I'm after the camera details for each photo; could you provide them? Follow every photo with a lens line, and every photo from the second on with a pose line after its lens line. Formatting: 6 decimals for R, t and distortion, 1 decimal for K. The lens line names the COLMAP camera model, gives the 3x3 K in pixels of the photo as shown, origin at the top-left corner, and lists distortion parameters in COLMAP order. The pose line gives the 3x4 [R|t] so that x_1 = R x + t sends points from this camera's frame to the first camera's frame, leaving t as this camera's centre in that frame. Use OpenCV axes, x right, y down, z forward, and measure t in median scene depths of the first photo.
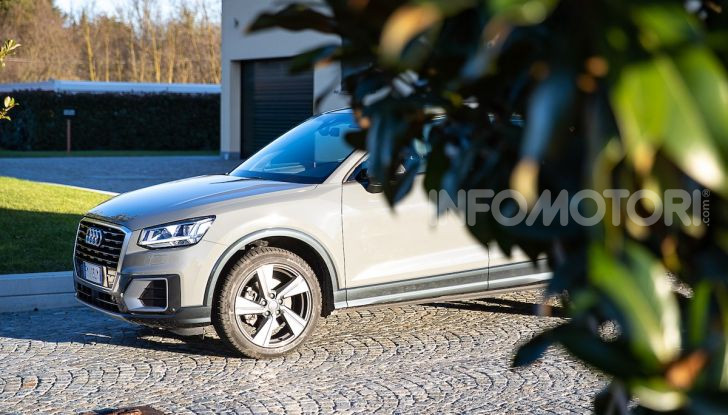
lens RADIAL K [[1434.9, 0, 364.0], [0, 1434.9, 207.5], [0, 0, 1]] dist [-0.008965, -0.145202]
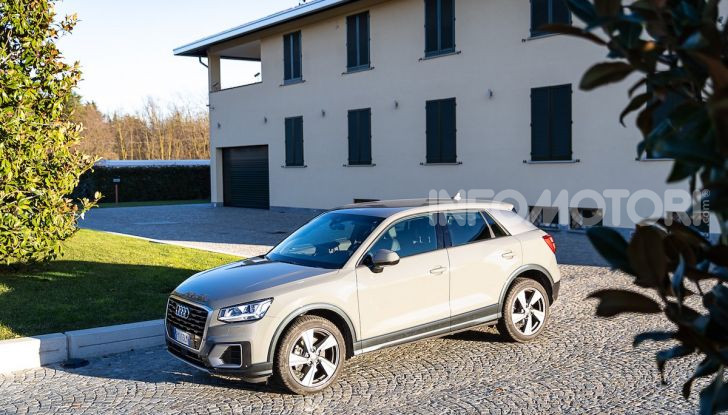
lens RADIAL K [[810.0, 0, 364.0], [0, 810.0, 207.5], [0, 0, 1]] dist [-0.004028, 0.004368]
pose [[0.994140, -0.030945, 0.103574, -0.091688], [0.032347, 0.999406, -0.011886, -0.069159], [-0.103145, 0.015167, 0.994551, 0.185090]]
